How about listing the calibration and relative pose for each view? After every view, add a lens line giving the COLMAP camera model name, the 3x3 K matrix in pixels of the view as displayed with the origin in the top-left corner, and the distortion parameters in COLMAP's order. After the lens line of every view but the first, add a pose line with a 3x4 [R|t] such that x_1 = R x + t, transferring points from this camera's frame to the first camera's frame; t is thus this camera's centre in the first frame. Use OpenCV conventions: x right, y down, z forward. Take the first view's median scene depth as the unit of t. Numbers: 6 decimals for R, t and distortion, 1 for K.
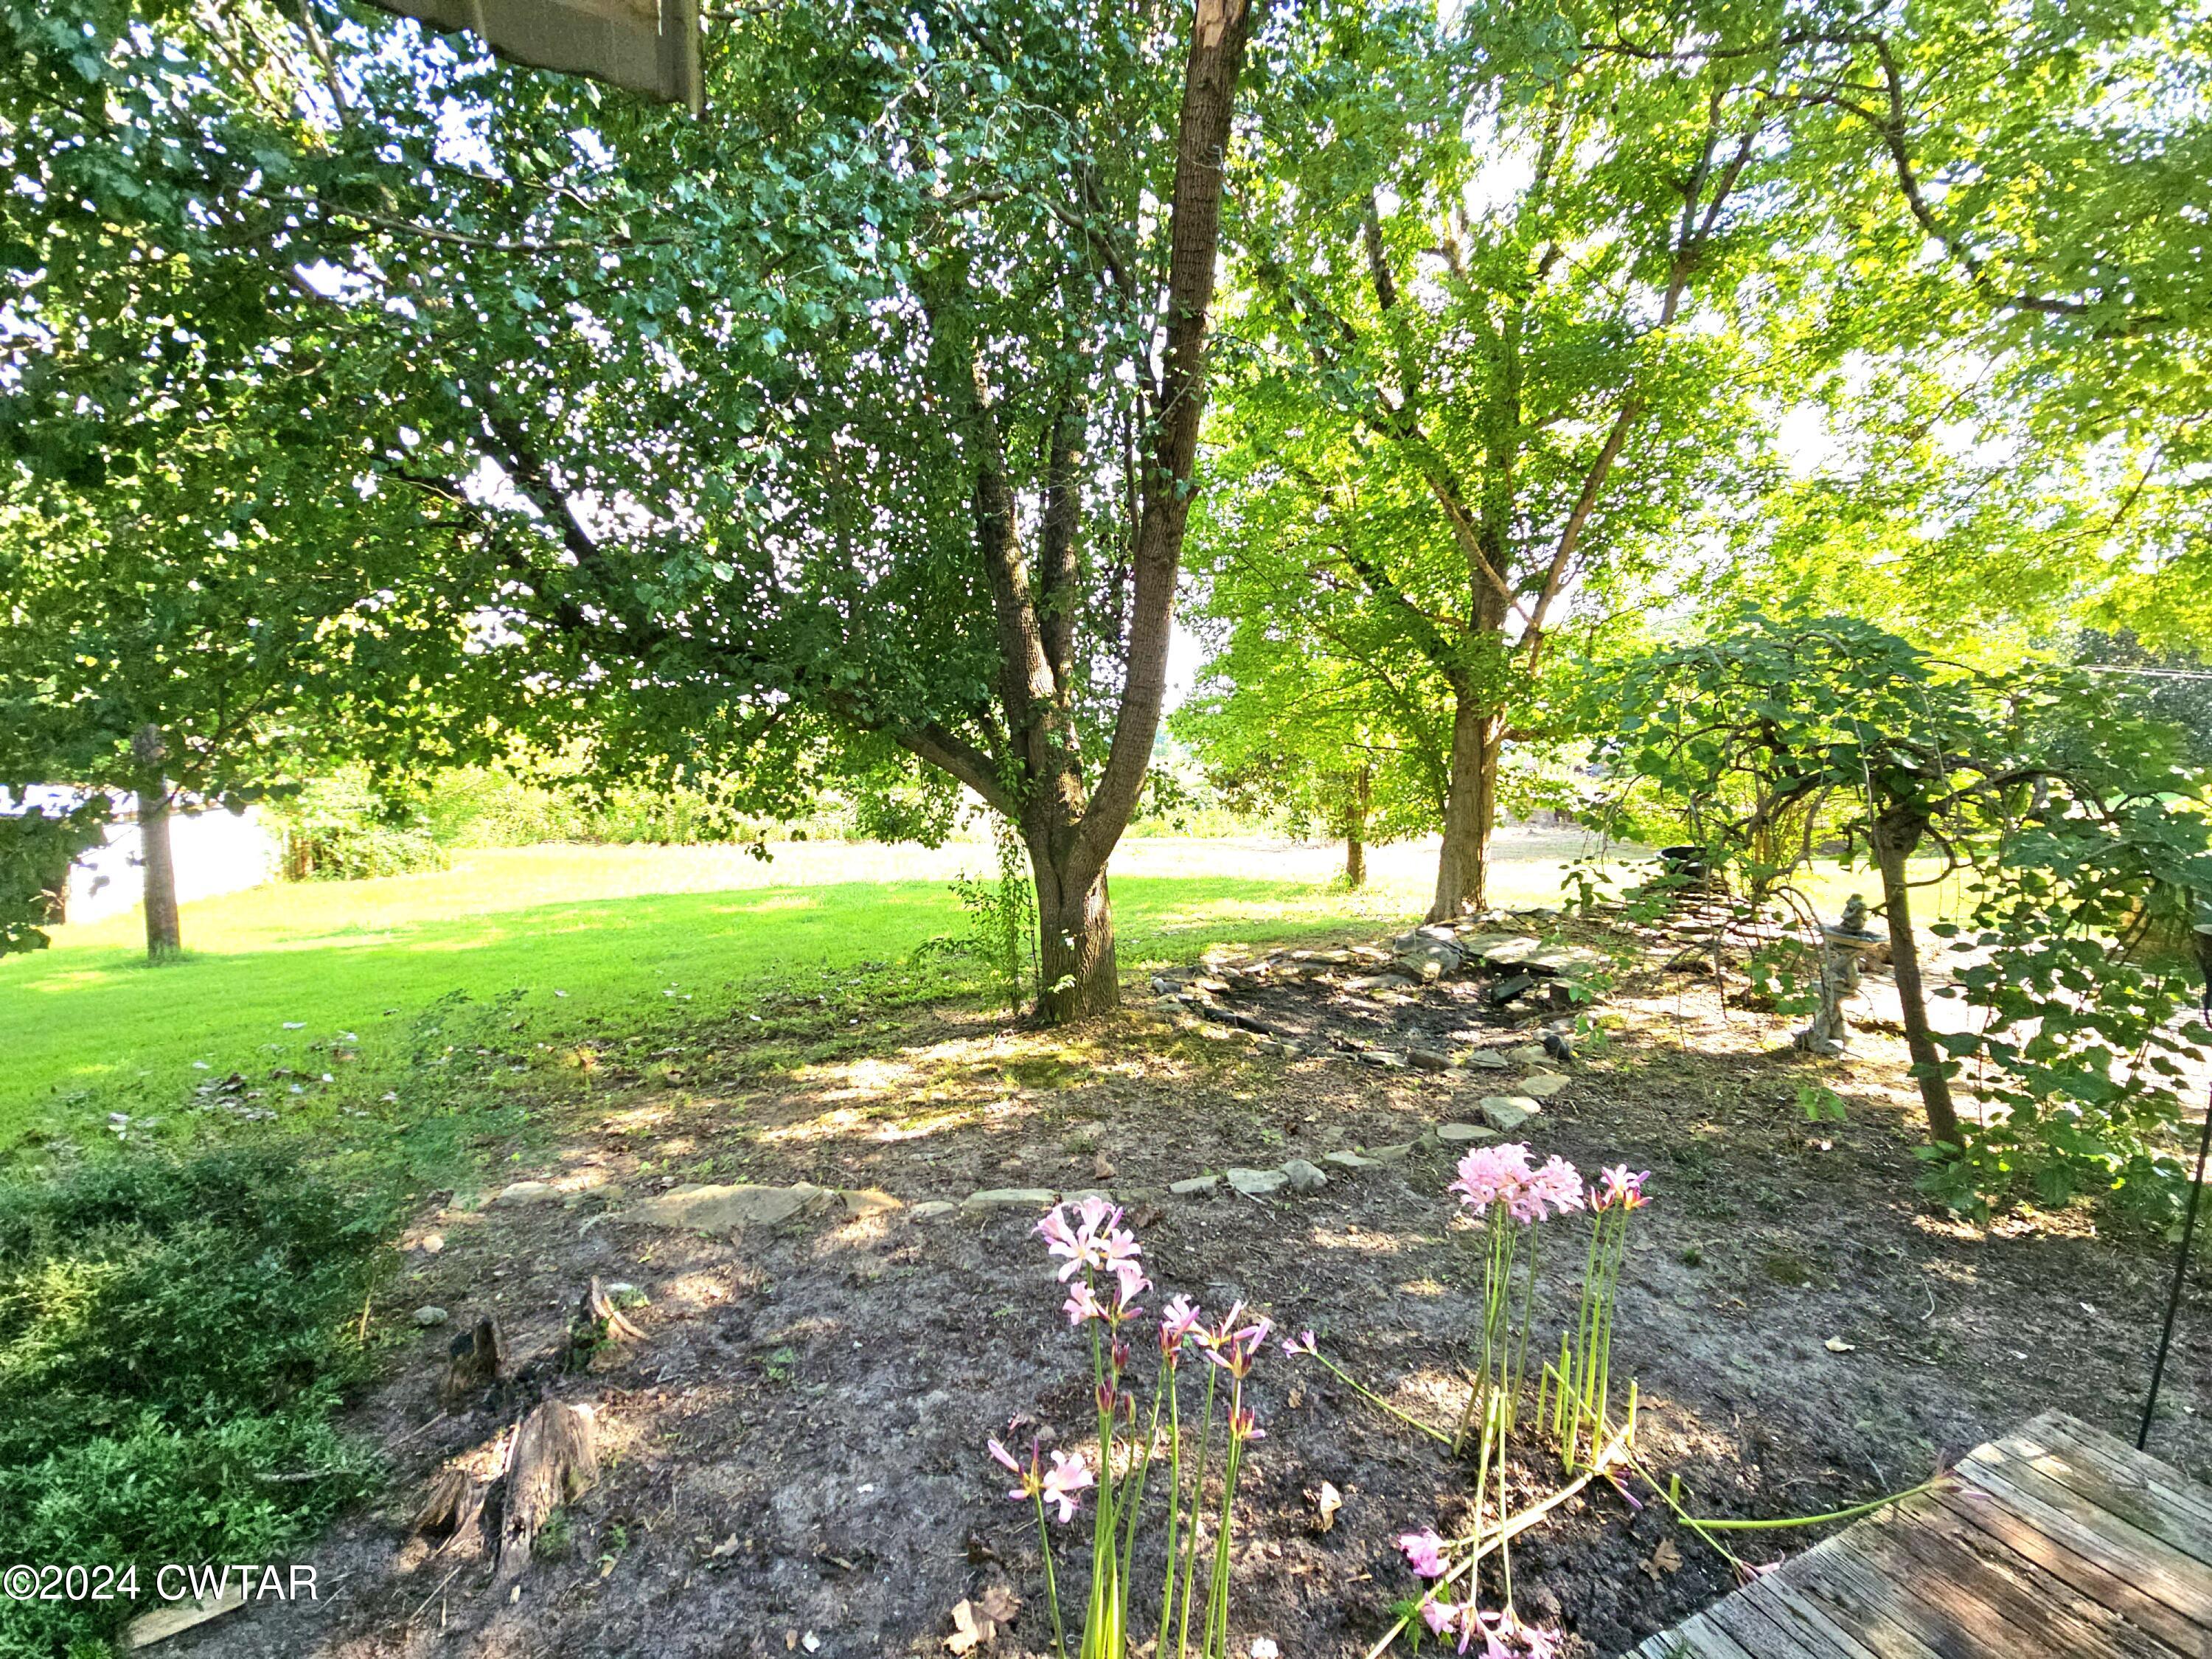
lens RADIAL K [[897.5, 0, 1102.2], [0, 897.5, 826.4], [0, 0, 1]] dist [0.000411, -0.000343]
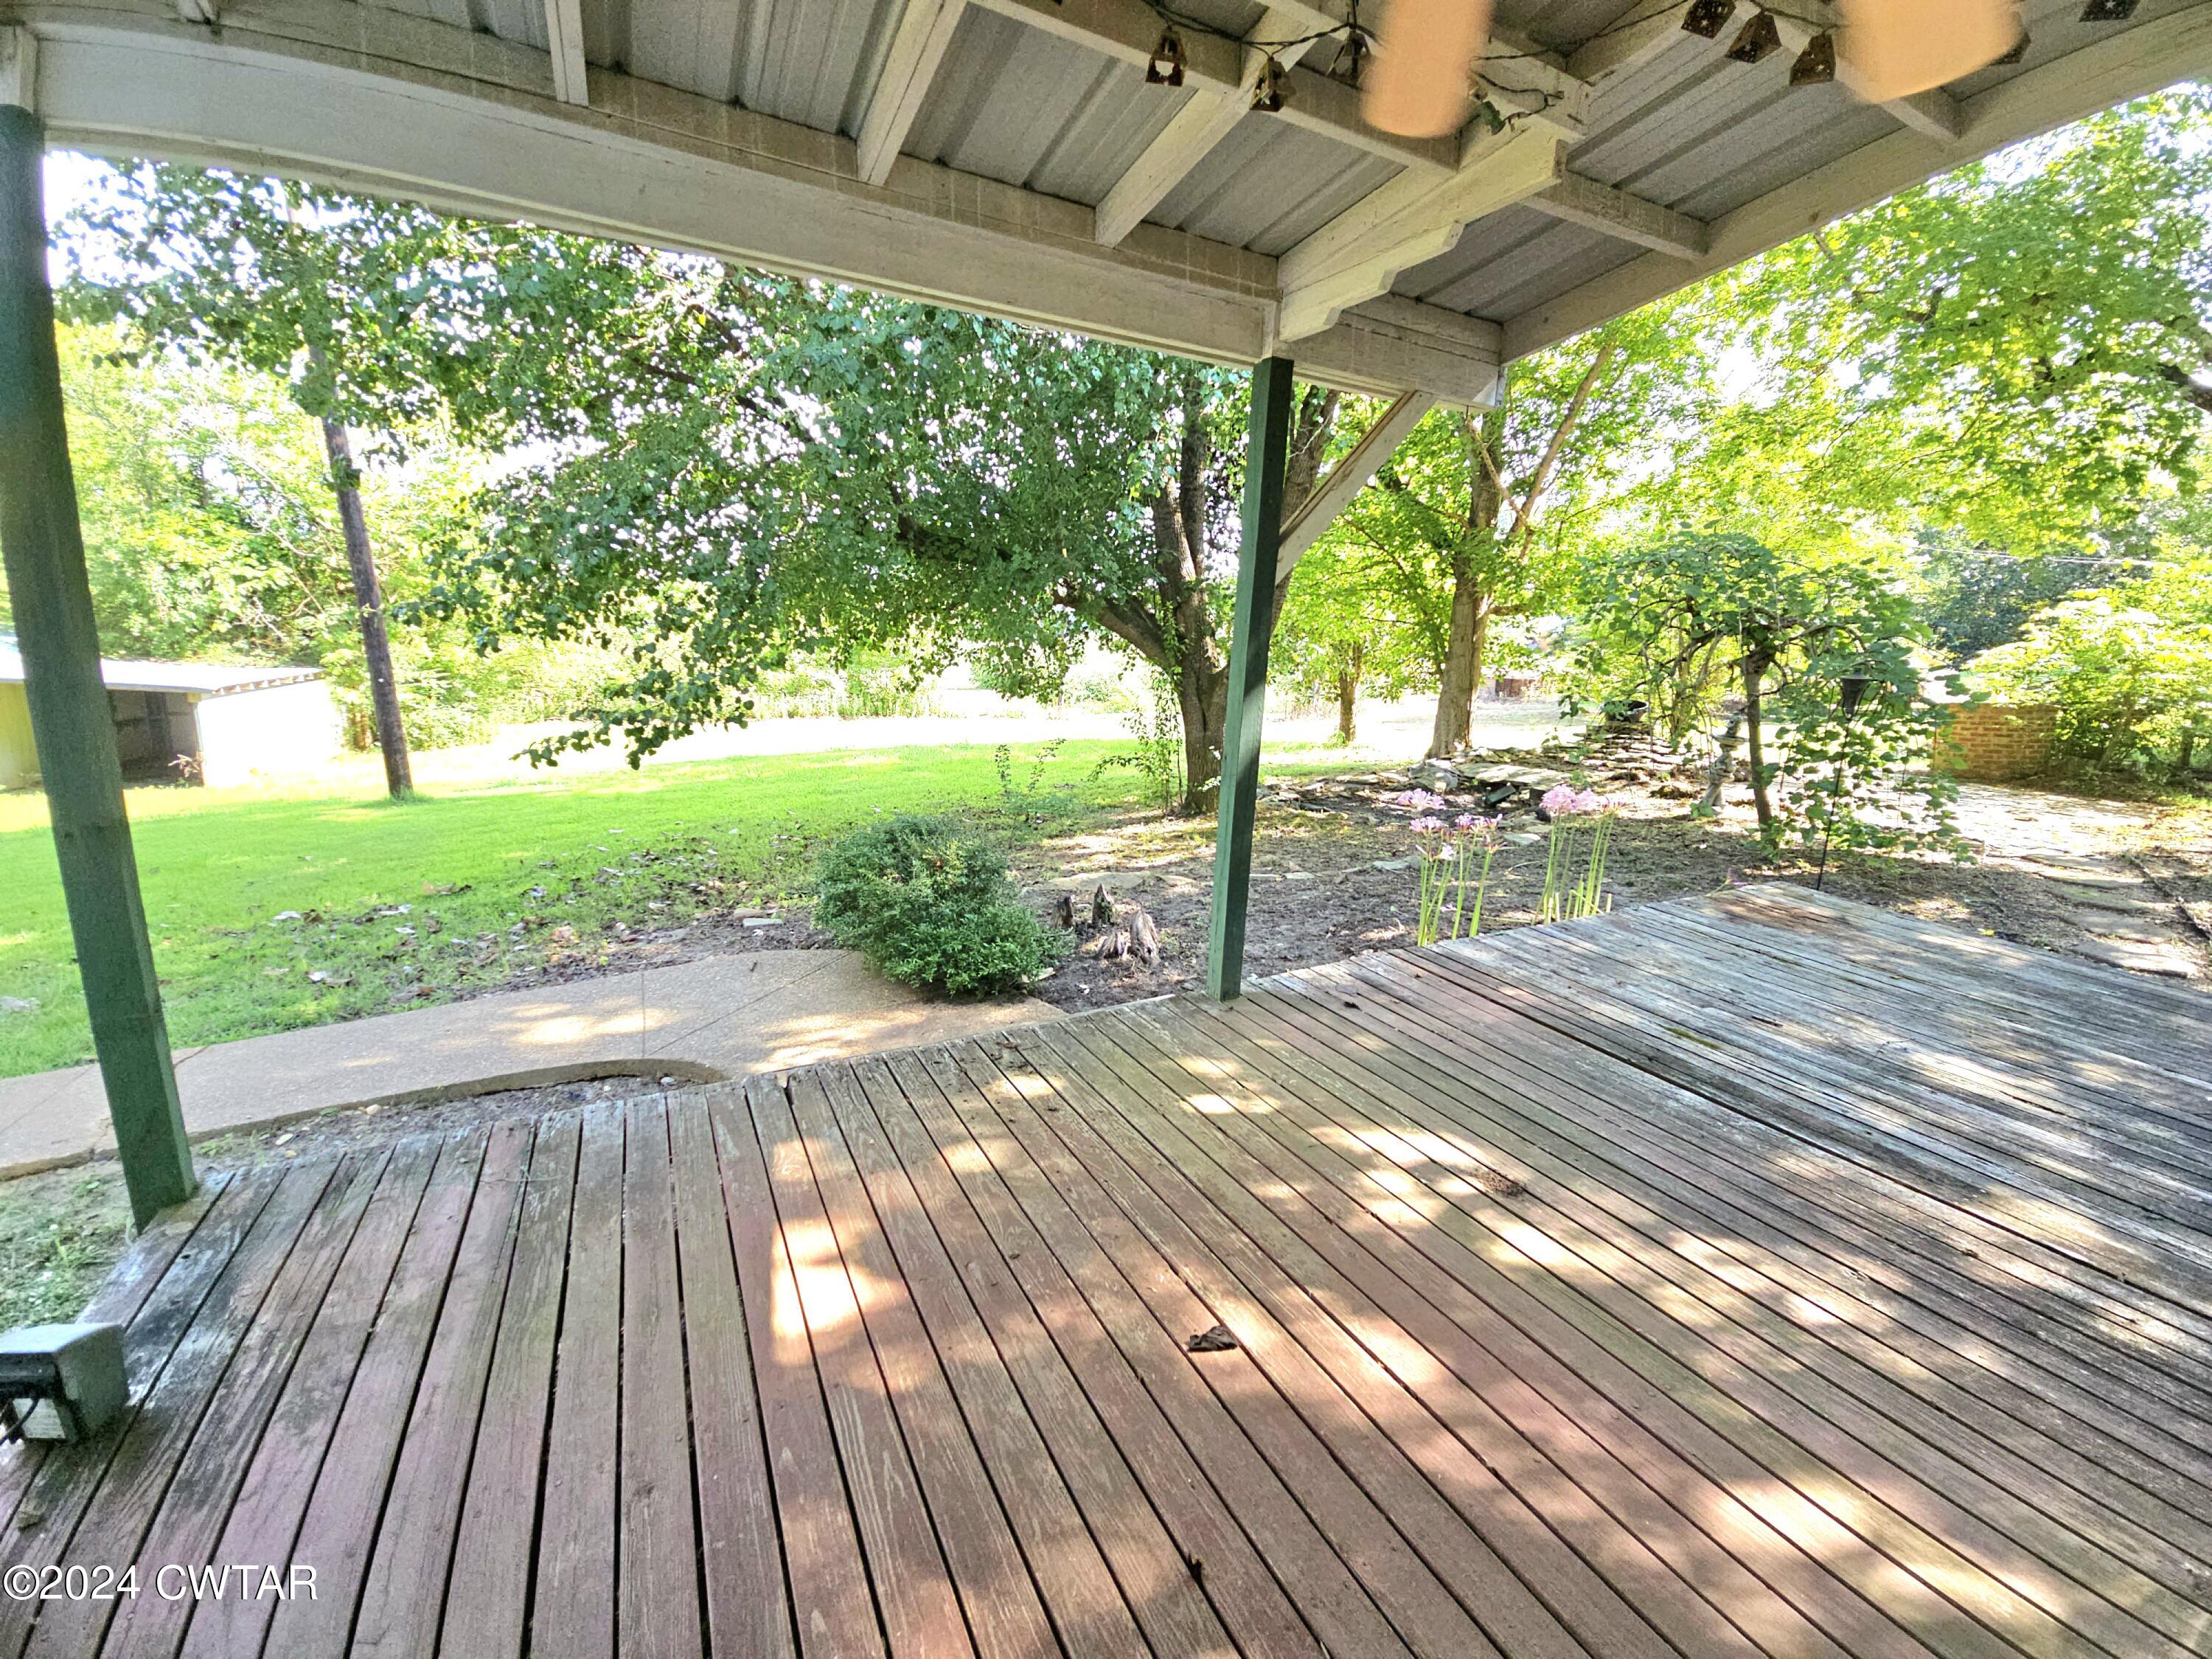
lens RADIAL K [[897.5, 0, 1102.2], [0, 897.5, 826.4], [0, 0, 1]] dist [0.000411, -0.000343]
pose [[0.997798, -0.015101, 0.064579, -0.233774], [0.006618, 0.991544, 0.129601, 0.040886], [-0.065990, -0.128888, 0.989461, -0.319626]]
